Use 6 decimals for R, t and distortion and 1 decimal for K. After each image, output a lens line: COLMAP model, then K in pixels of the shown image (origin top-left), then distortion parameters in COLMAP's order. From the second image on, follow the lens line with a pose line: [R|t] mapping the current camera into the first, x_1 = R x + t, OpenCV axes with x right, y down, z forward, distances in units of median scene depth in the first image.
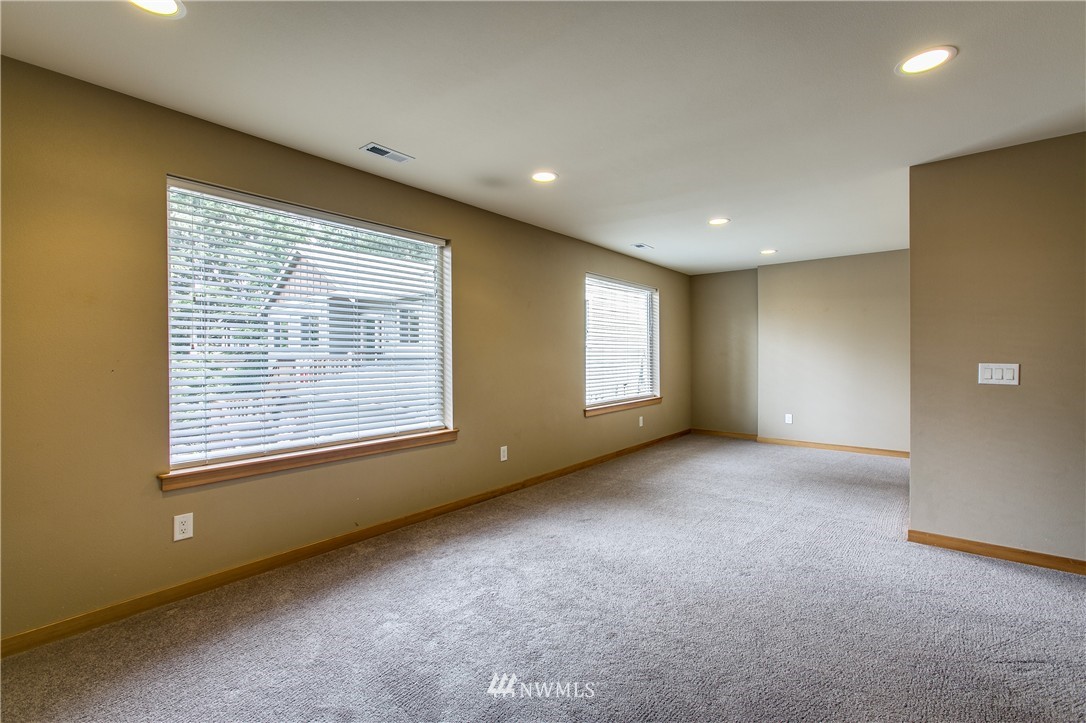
lens RADIAL K [[480.6, 0, 541.6], [0, 480.6, 357.1], [0, 0, 1]] dist [-0.019116, 0.013945]
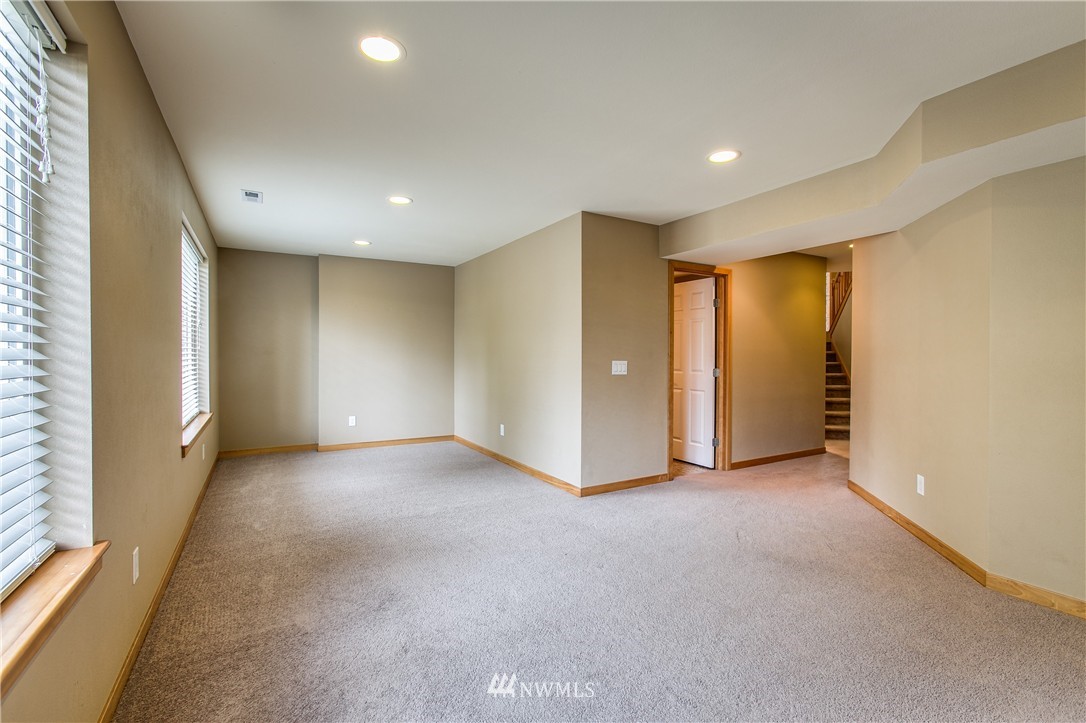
lens RADIAL K [[480.6, 0, 541.6], [0, 480.6, 357.1], [0, 0, 1]] dist [-0.019116, 0.013945]
pose [[0.353918, -0.000920, 0.935276, -0.418947], [-0.000473, 0.999999, 0.001163, 0.000161], [-0.935276, -0.000854, 0.353917, 0.535306]]
